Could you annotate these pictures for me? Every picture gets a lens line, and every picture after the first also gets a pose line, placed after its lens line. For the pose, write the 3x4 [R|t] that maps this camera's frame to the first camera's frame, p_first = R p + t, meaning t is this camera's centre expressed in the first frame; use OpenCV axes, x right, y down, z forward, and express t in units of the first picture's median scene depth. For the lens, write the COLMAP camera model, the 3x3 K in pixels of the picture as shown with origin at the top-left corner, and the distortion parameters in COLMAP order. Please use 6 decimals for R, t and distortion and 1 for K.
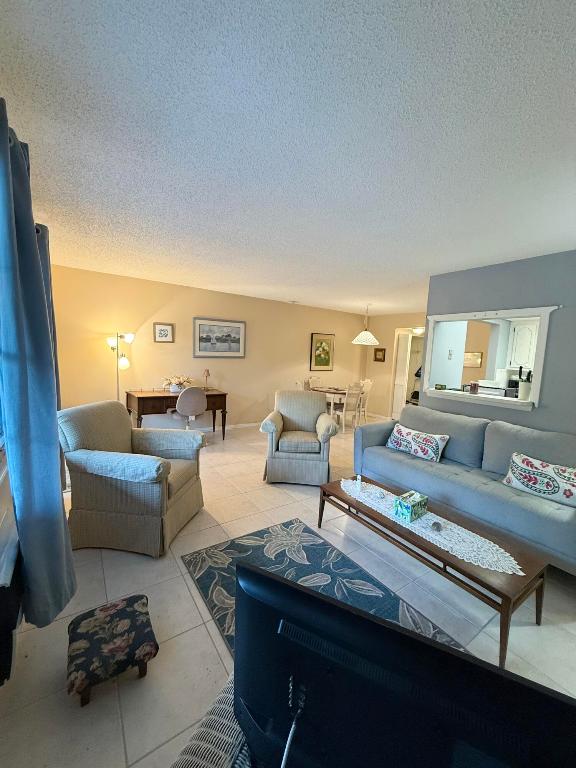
lens RADIAL K [[306.3, 0, 288.8], [0, 306.3, 383.4], [0, 0, 1]] dist [0.000204, -0.000499]
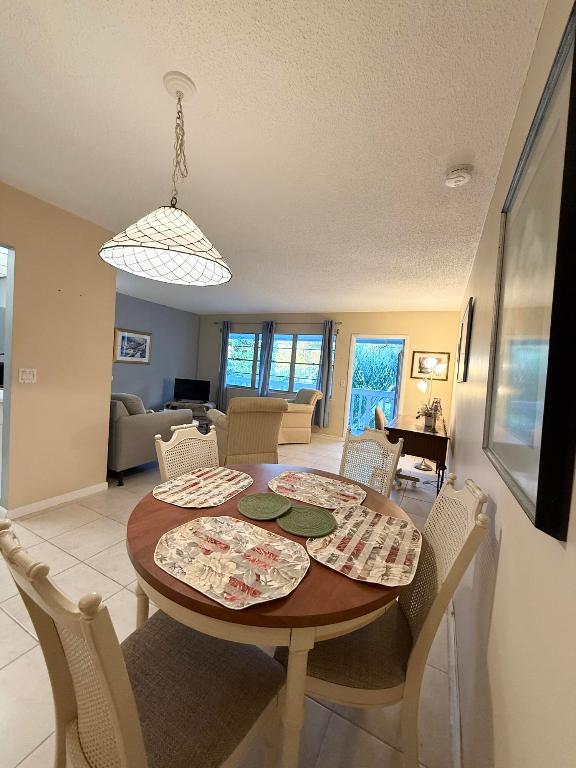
lens RADIAL K [[306.3, 0, 288.8], [0, 306.3, 383.4], [0, 0, 1]] dist [0.000204, -0.000499]
pose [[-0.868533, -0.088125, -0.487735, 0.474253], [-0.162215, 0.980410, 0.111722, -0.147751], [0.468335, 0.176152, -0.865814, 2.148985]]
